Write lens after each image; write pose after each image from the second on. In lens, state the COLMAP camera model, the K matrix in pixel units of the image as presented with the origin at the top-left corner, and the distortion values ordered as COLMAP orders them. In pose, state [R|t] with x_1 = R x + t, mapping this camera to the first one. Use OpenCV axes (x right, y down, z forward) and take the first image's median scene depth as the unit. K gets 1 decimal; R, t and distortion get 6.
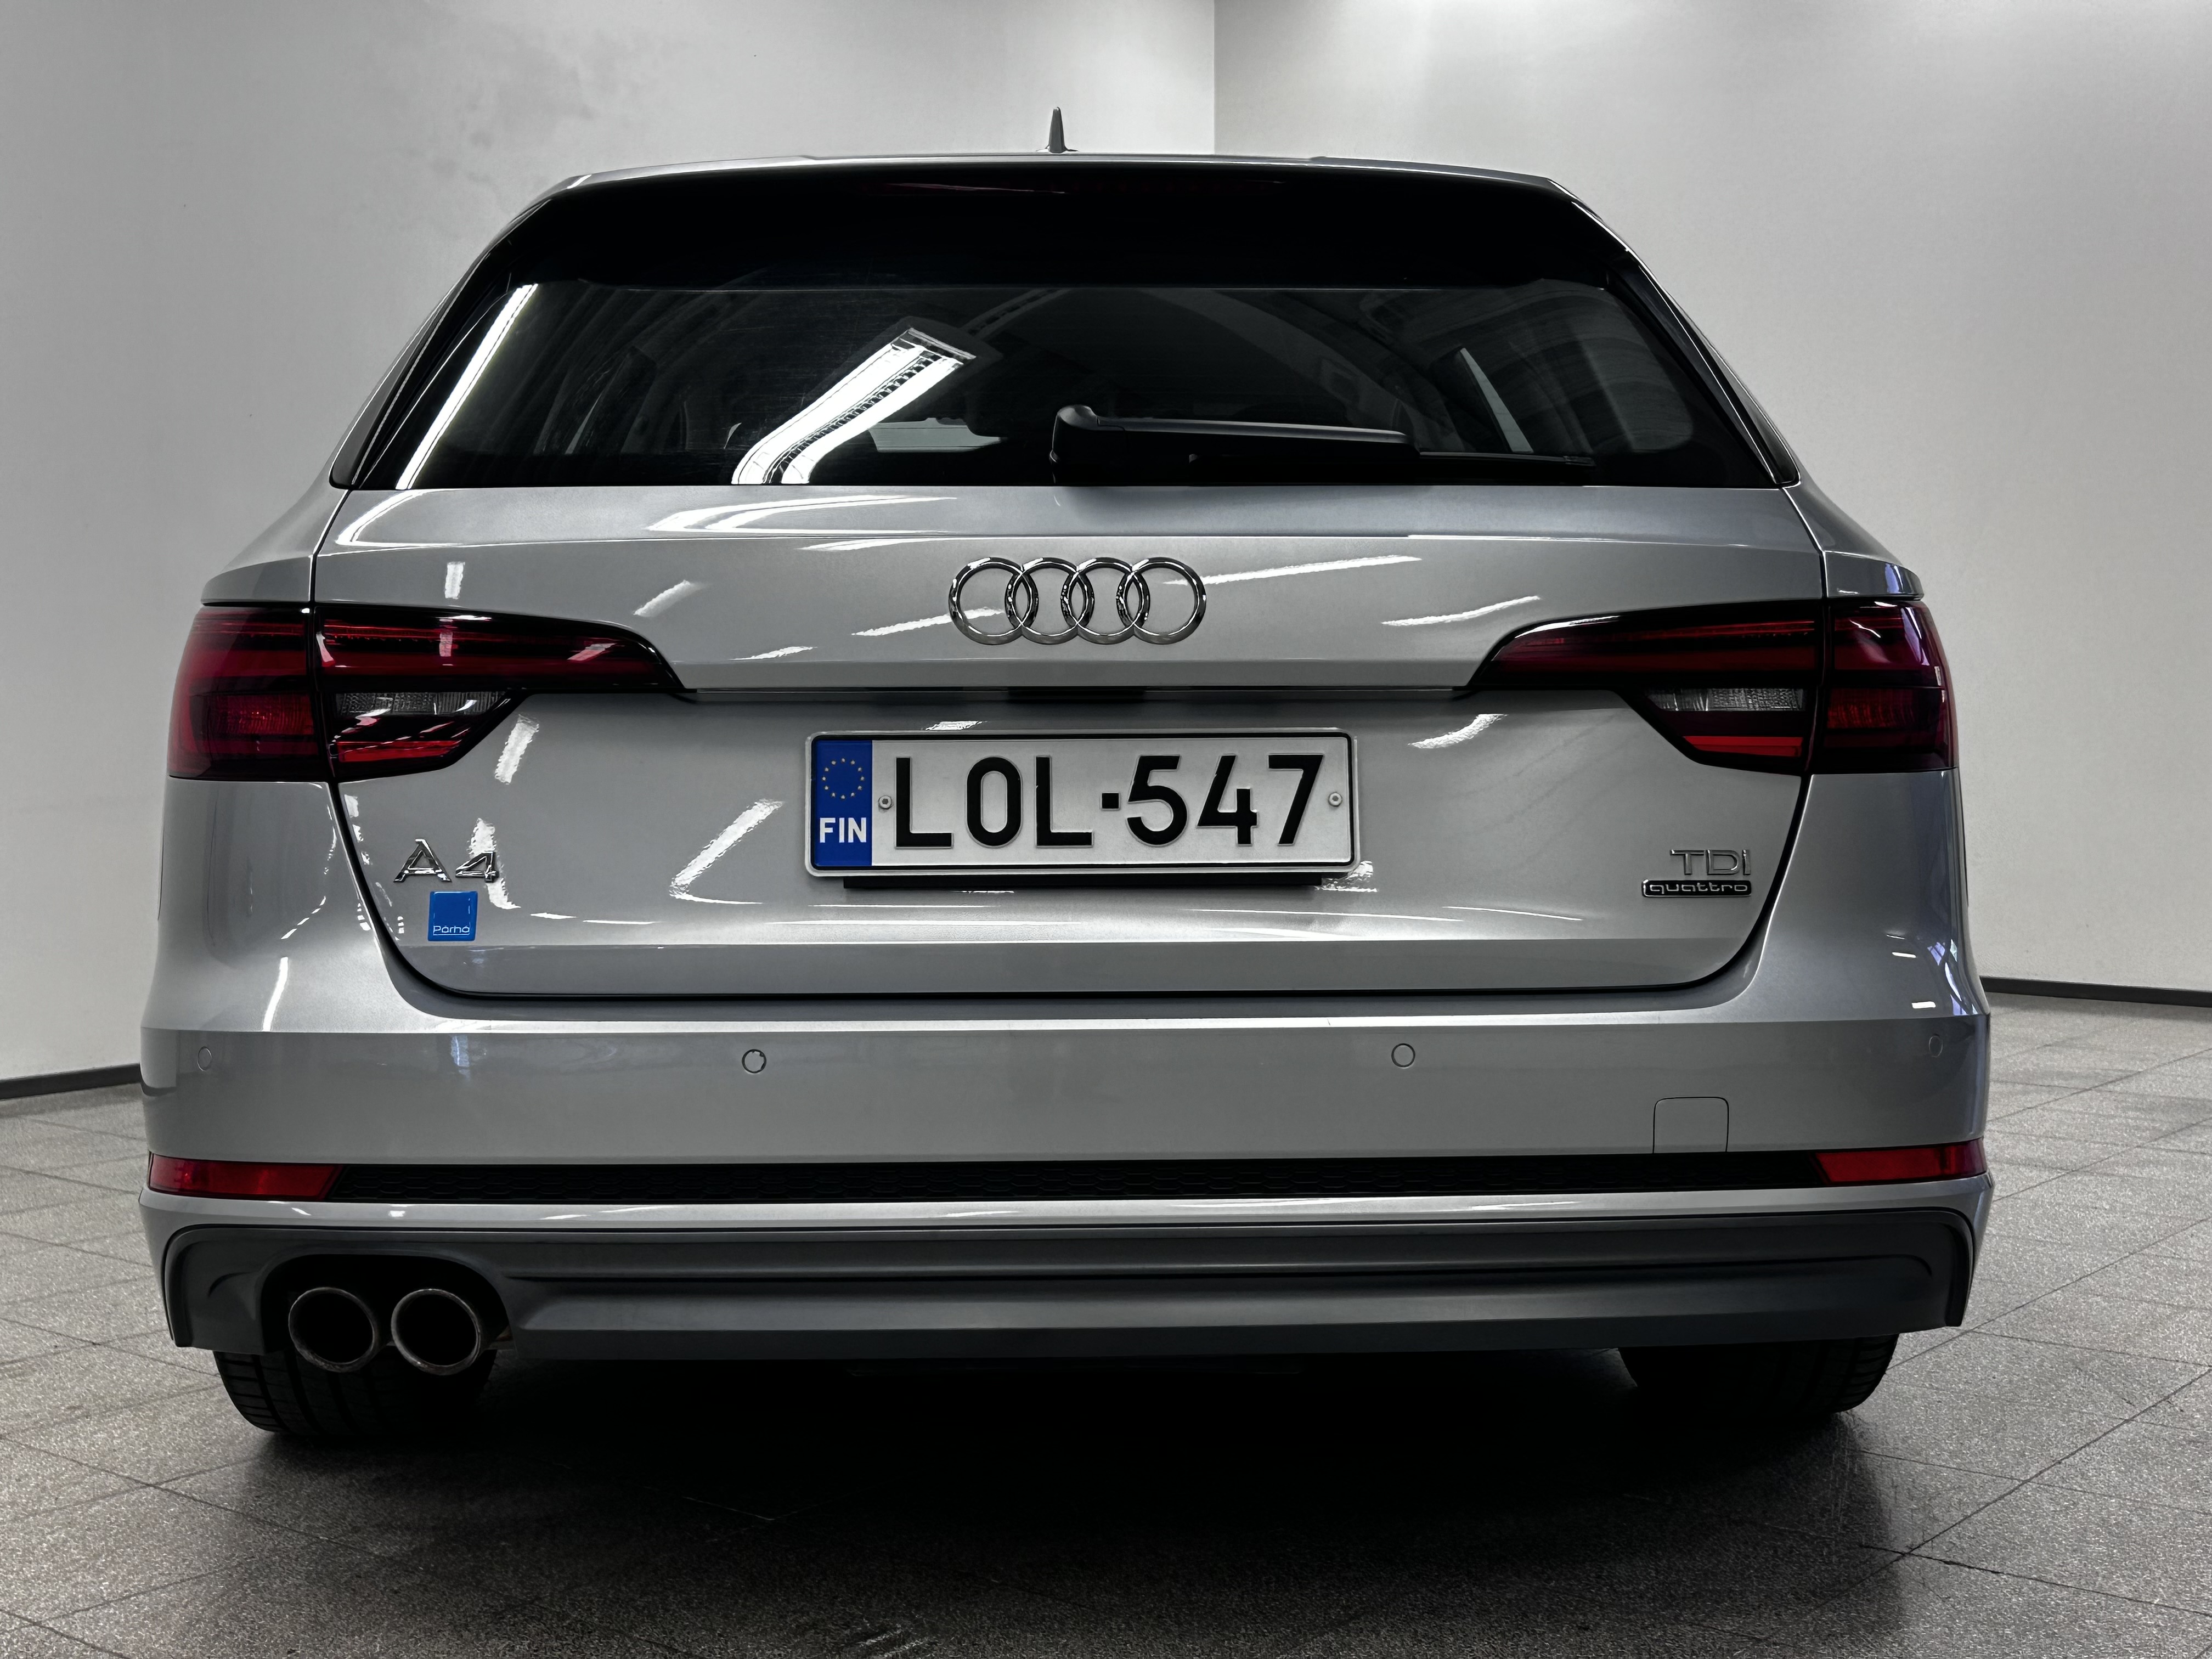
lens RADIAL K [[2692.6, 0, 1106.0], [0, 2692.6, 829.5], [0, 0, 1]] dist [0.239097, -0.851962]
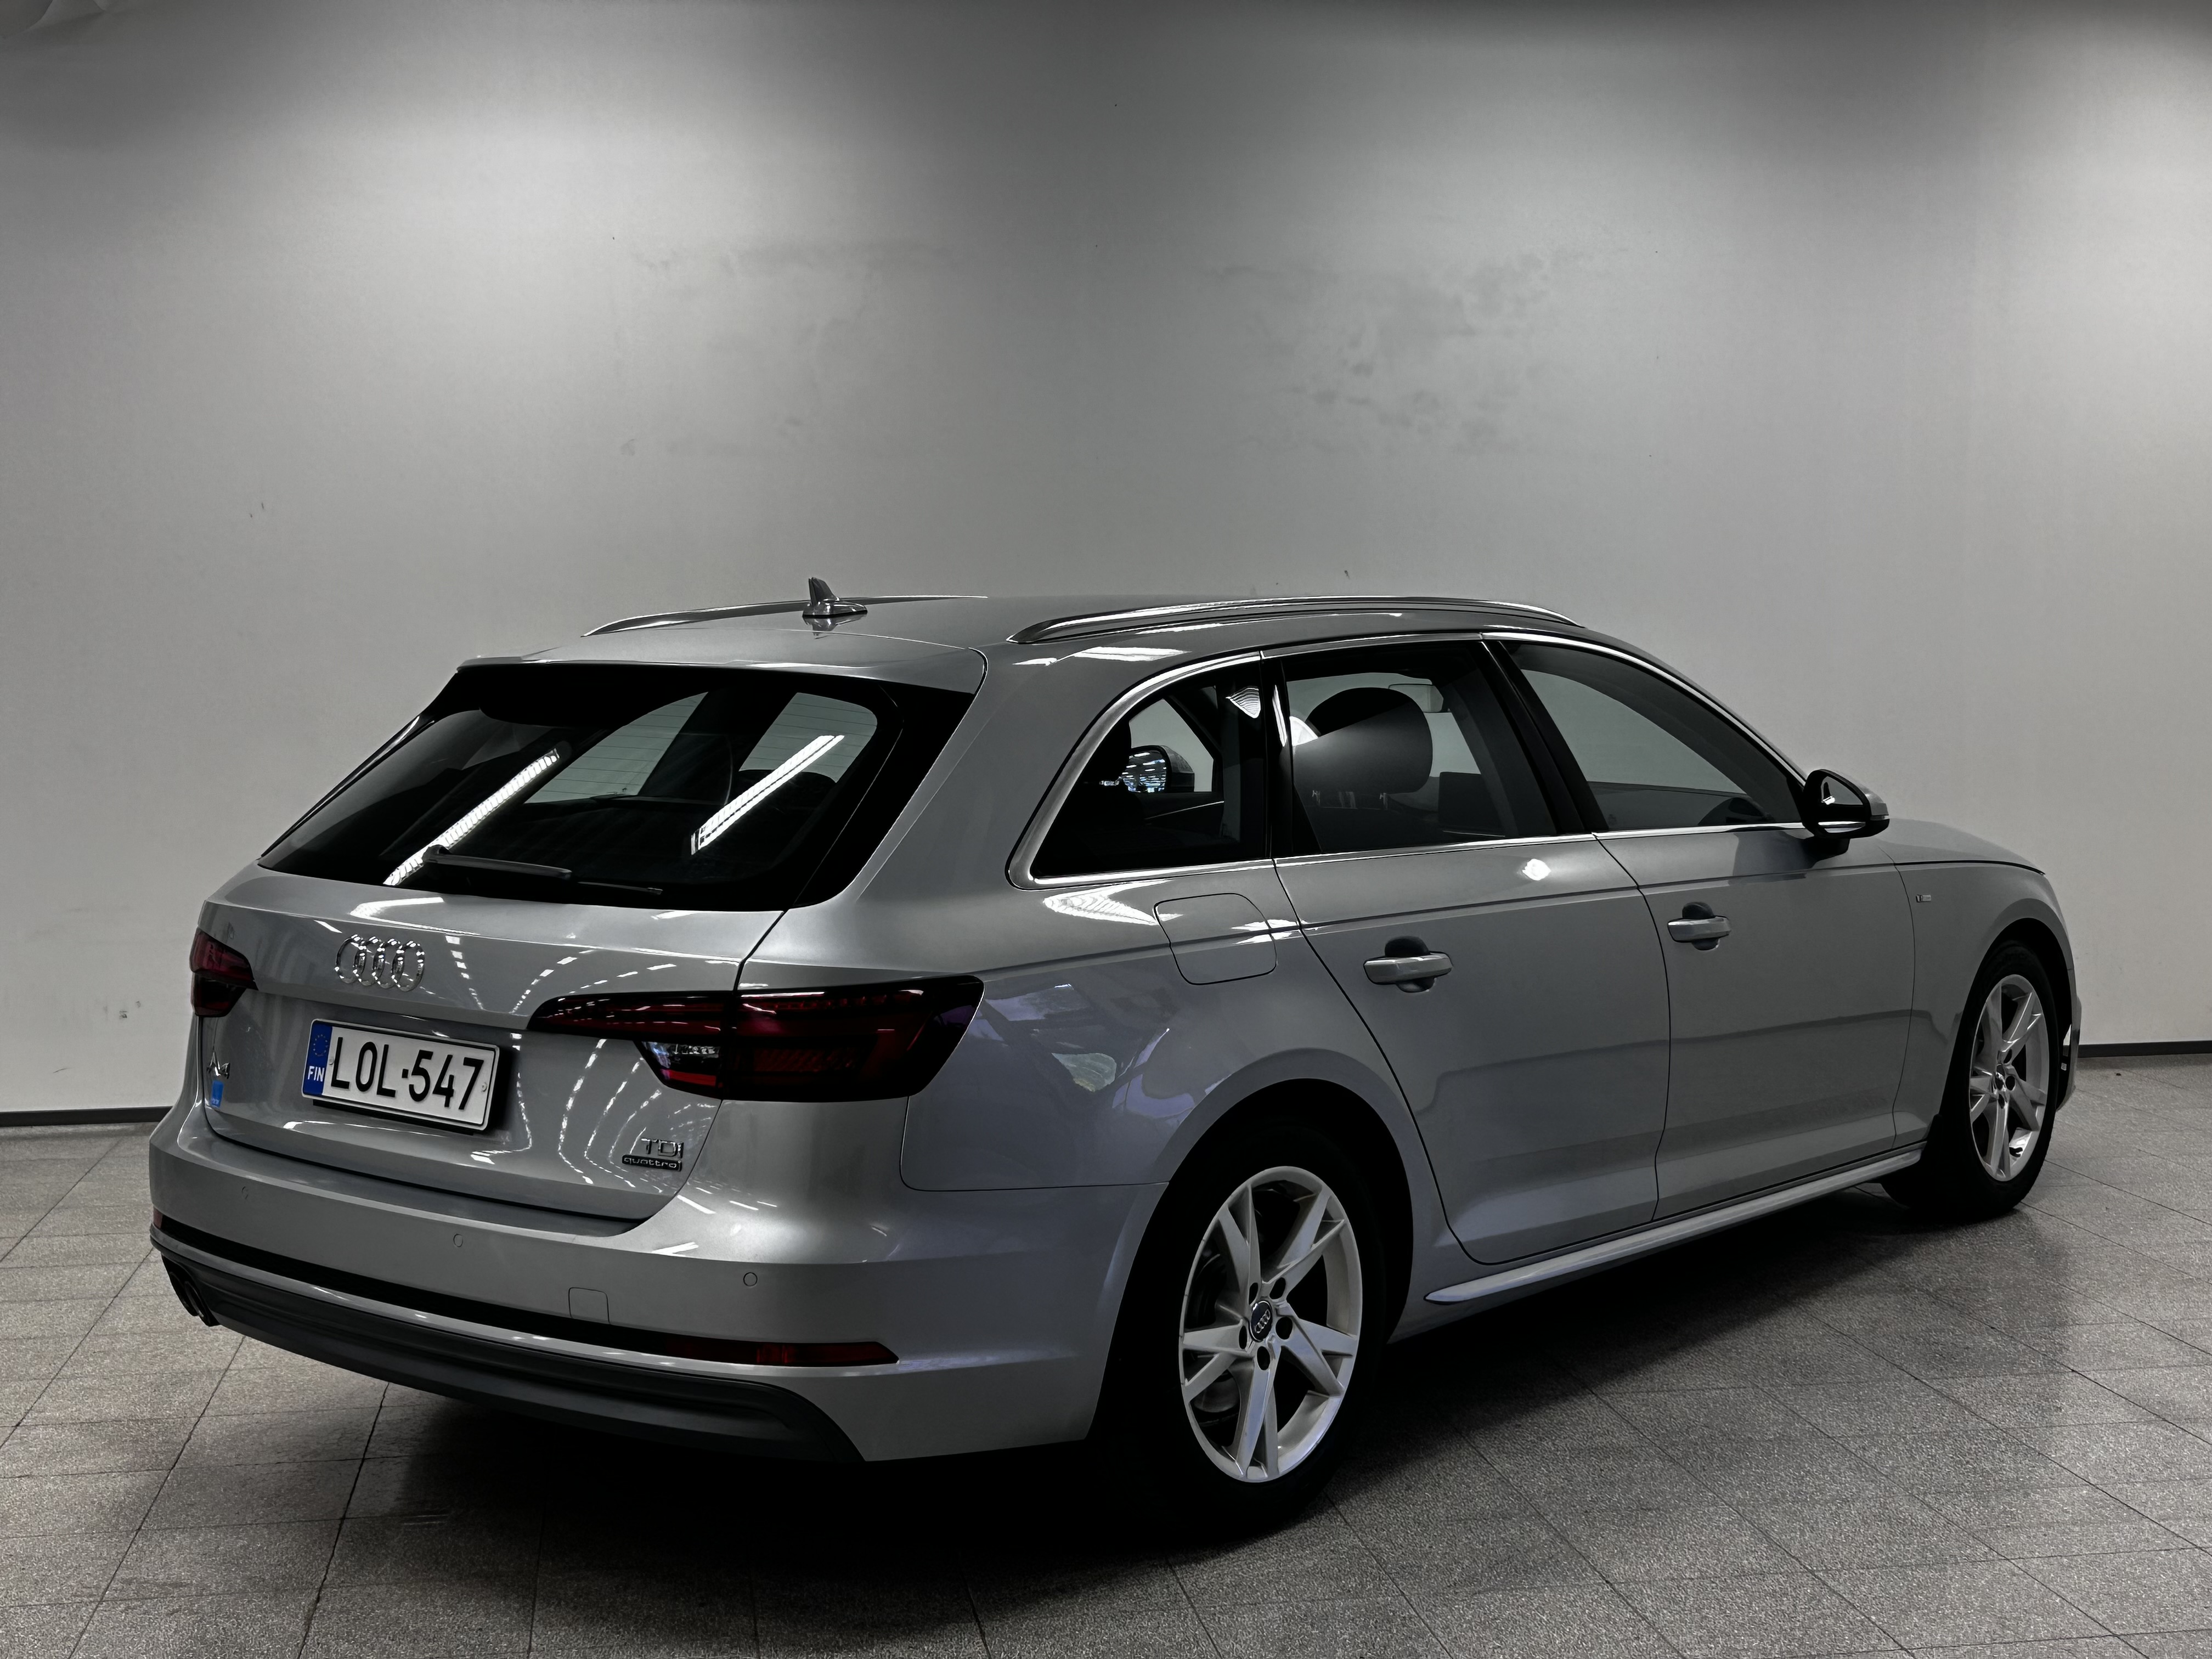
lens RADIAL K [[2692.6, 0, 1106.0], [0, 2692.6, 829.5], [0, 0, 1]] dist [0.239097, -0.851962]
pose [[0.753925, 0.054293, -0.654713, 1.524418], [-0.036545, 0.998502, 0.040719, -0.262381], [0.655943, -0.006772, 0.754780, -0.057941]]
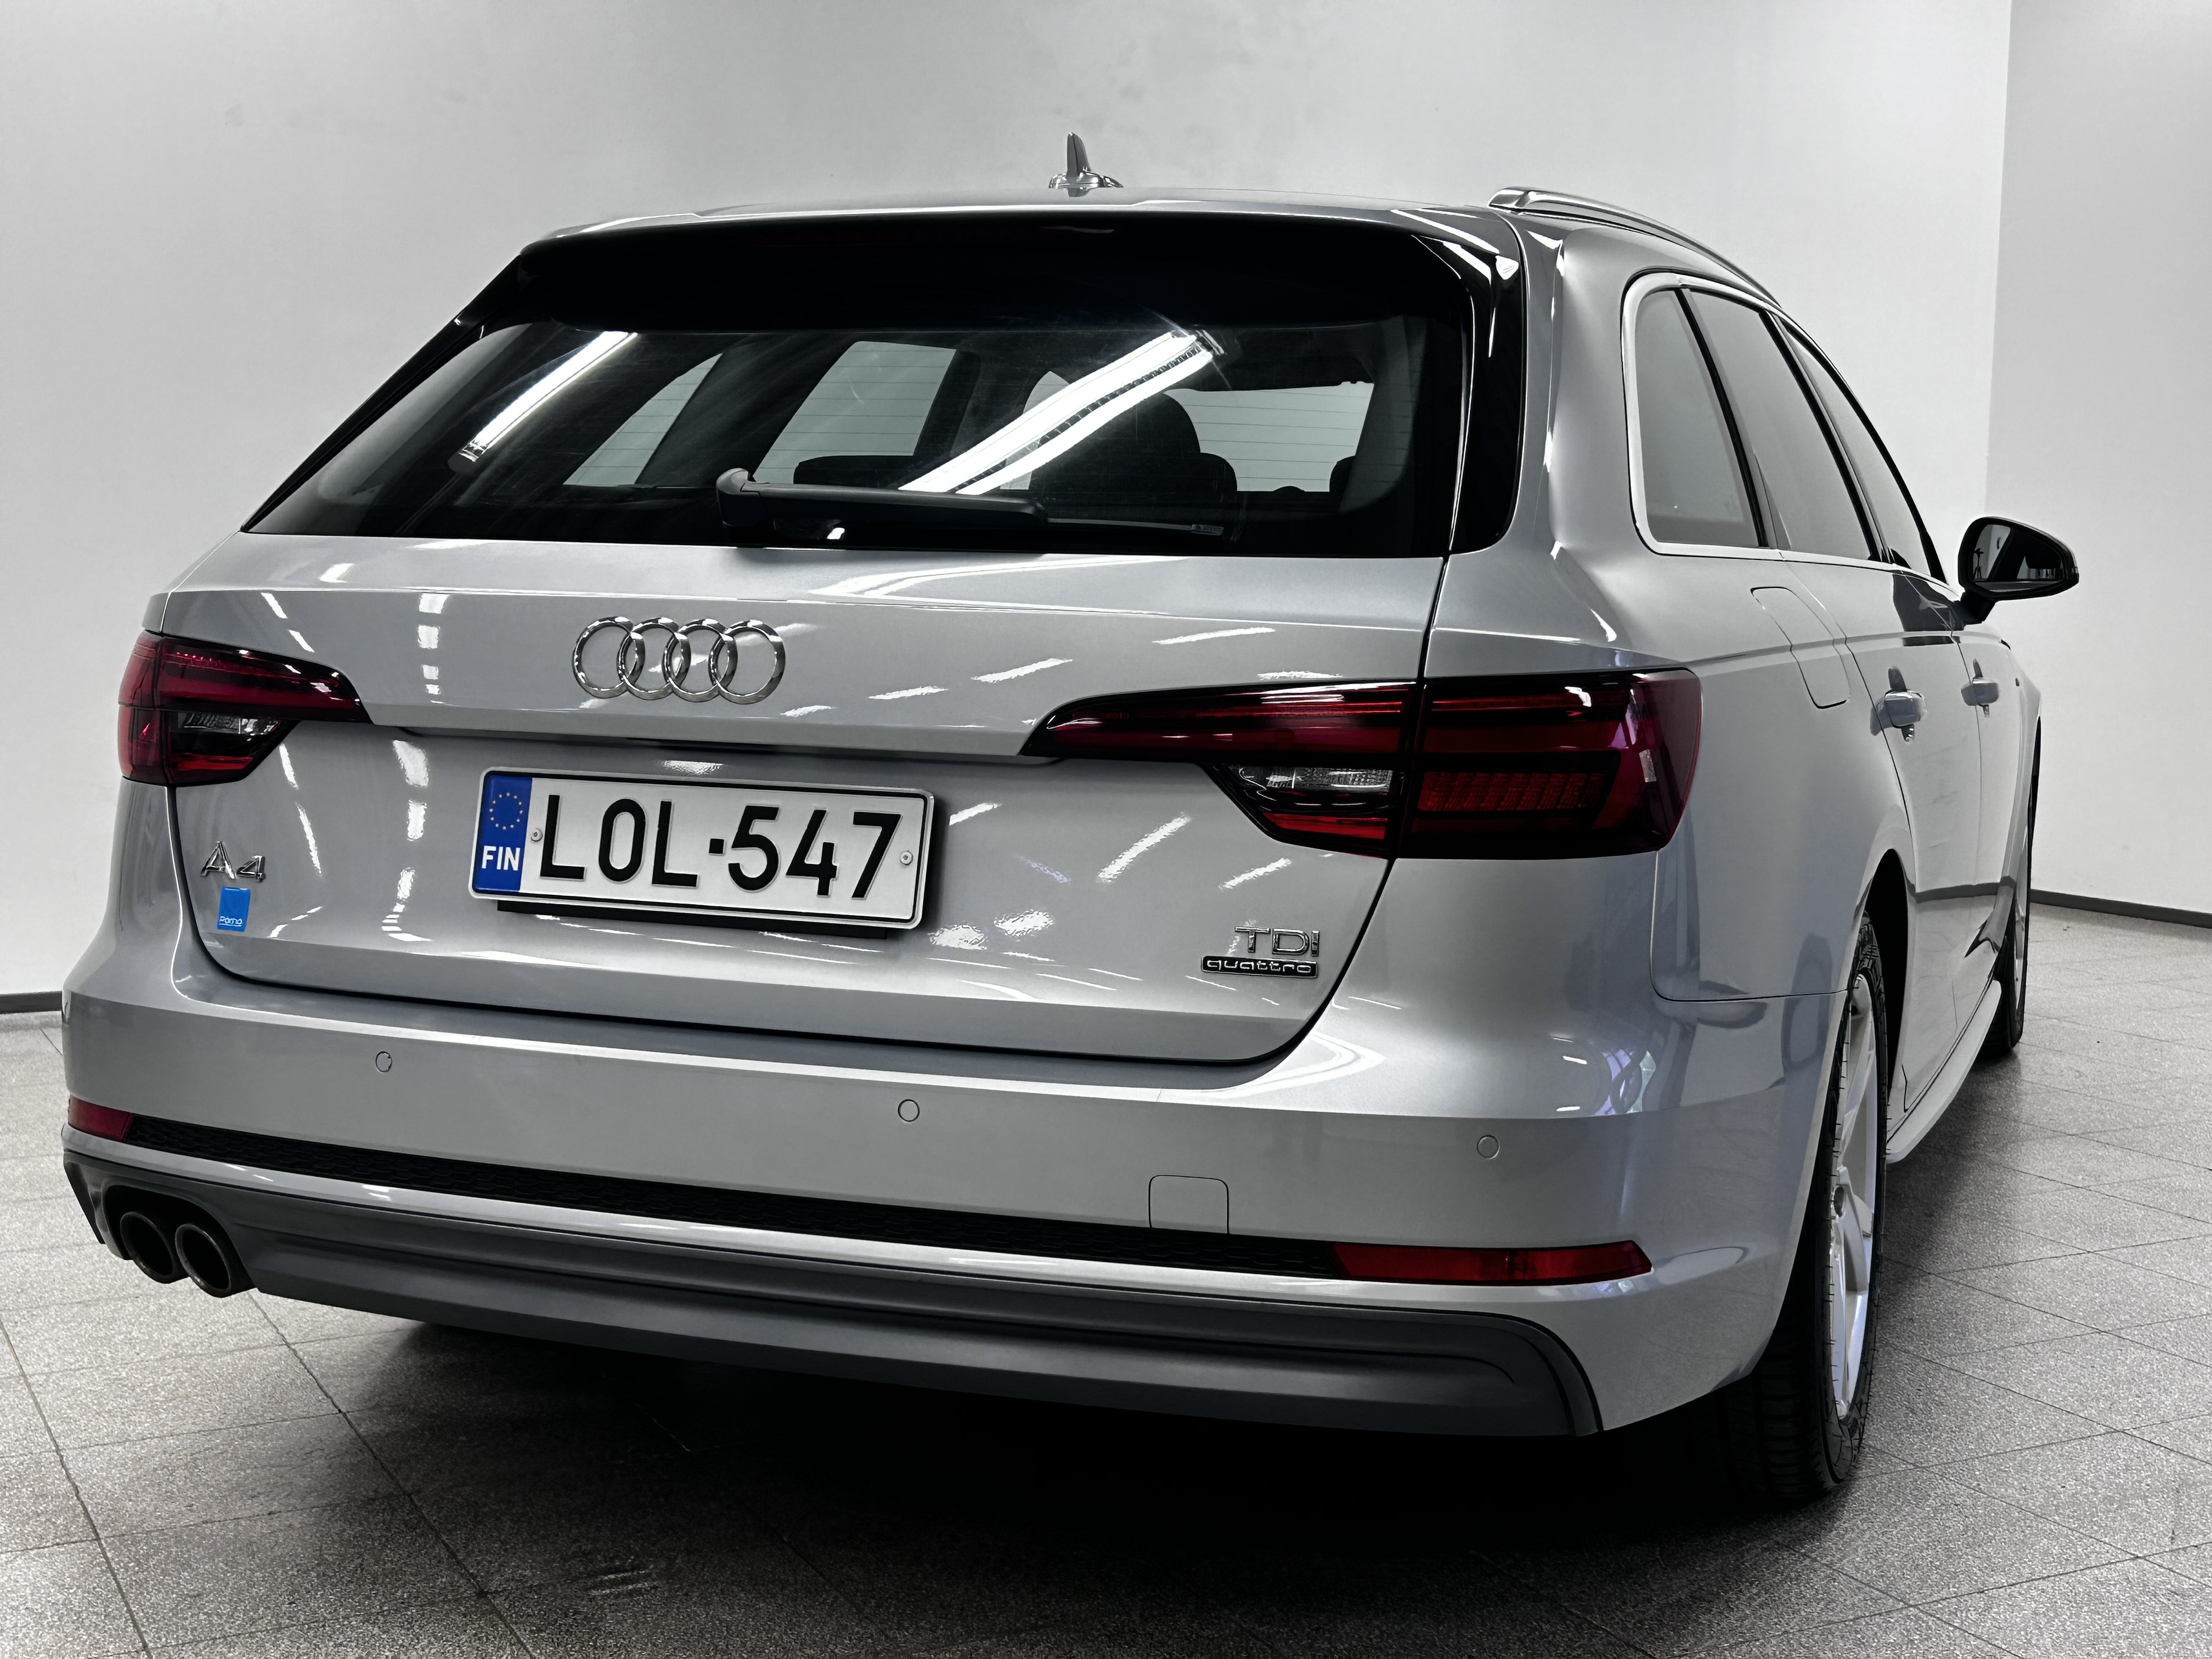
lens RADIAL K [[2692.6, 0, 1106.0], [0, 2692.6, 829.5], [0, 0, 1]] dist [0.239097, -0.851962]
pose [[0.921192, 0.059003, -0.384609, 0.556263], [-0.041328, 0.997682, 0.054066, -0.081597], [0.386907, -0.033910, 0.921495, 0.070501]]
